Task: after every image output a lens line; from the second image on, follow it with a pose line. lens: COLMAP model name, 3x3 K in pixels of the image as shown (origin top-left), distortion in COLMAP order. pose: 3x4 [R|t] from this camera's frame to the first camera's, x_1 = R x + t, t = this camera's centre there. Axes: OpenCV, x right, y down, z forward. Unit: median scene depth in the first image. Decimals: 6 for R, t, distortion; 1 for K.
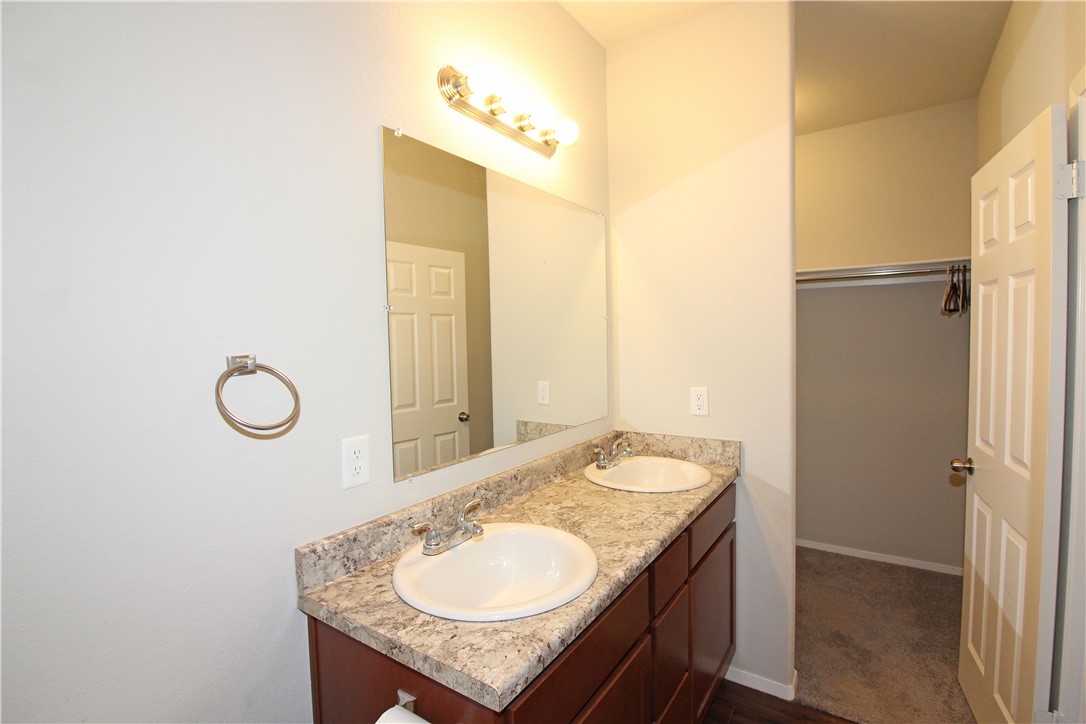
lens RADIAL K [[500.9, 0, 553.5], [0, 500.9, 371.5], [0, 0, 1]] dist [-0.005443, -0.009292]
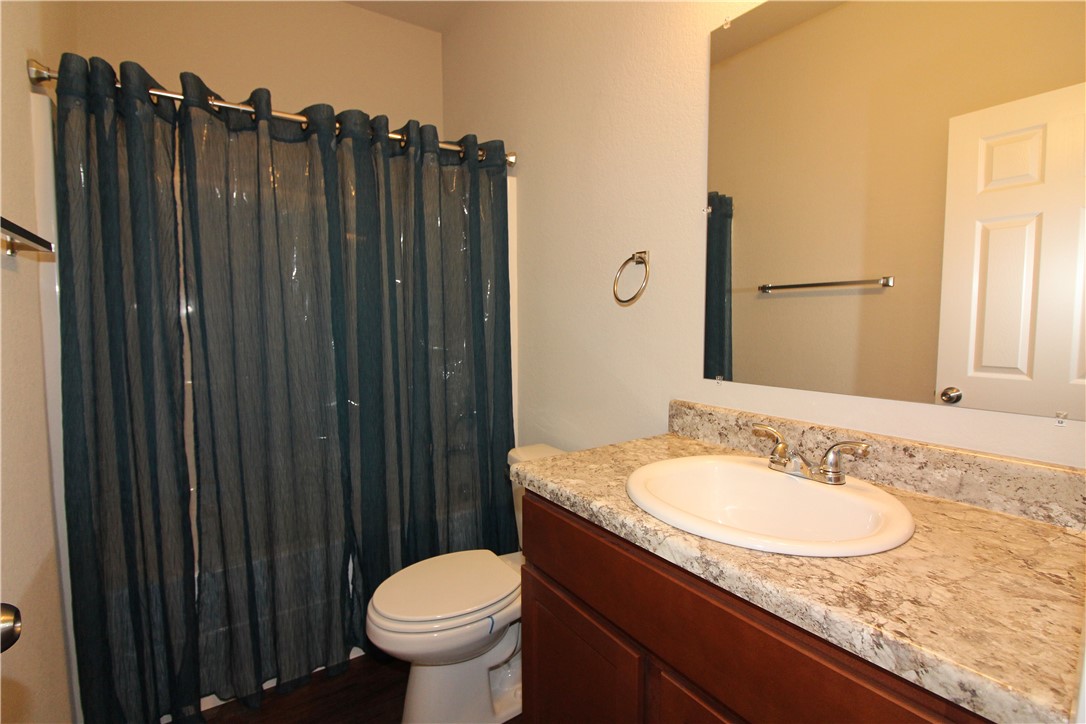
lens RADIAL K [[500.9, 0, 531.8], [0, 500.9, 359.4], [0, 0, 1]] dist [-0.005443, -0.009292]
pose [[-0.386538, 0.096378, -0.917224, 0.647932], [-0.055457, 0.990296, 0.127427, 0.061524], [0.920605, 0.100122, -0.377442, 0.865320]]
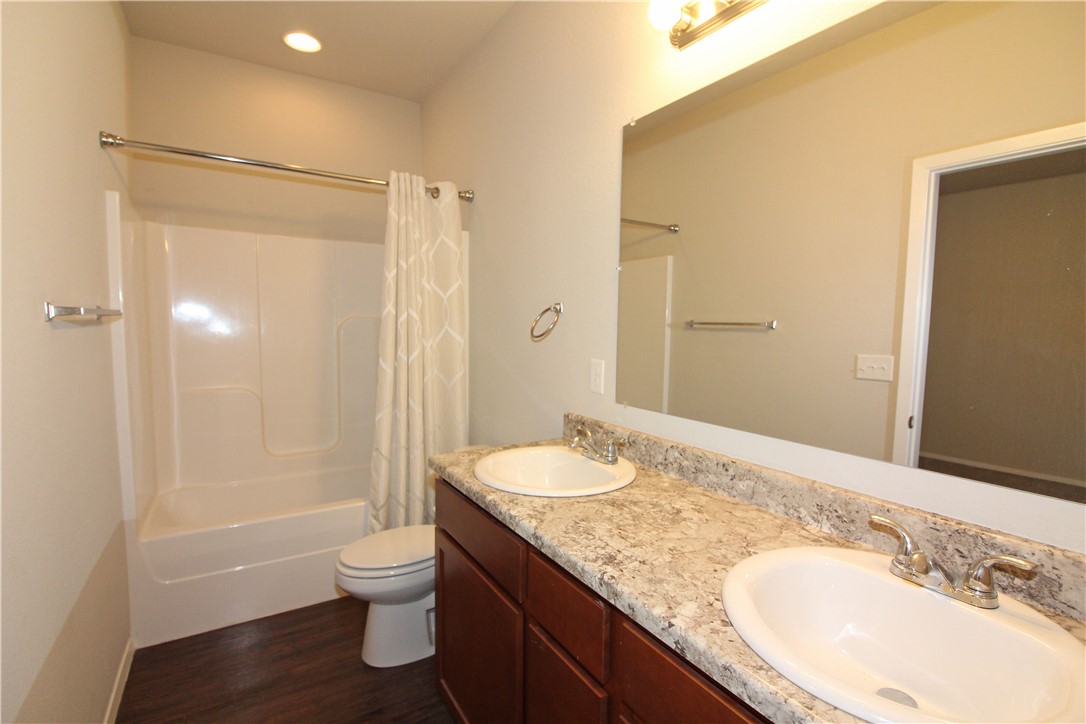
lens RADIAL K [[500.9, 0, 543.1], [0, 500.9, 361.9], [0, 0, 1]] dist [-0.005443, -0.009292]
pose [[-0.416671, 0.080334, -0.905501, 0.775715], [-0.074871, 0.989671, 0.122253, -0.023087], [0.905969, 0.118735, -0.406352, 1.114357]]
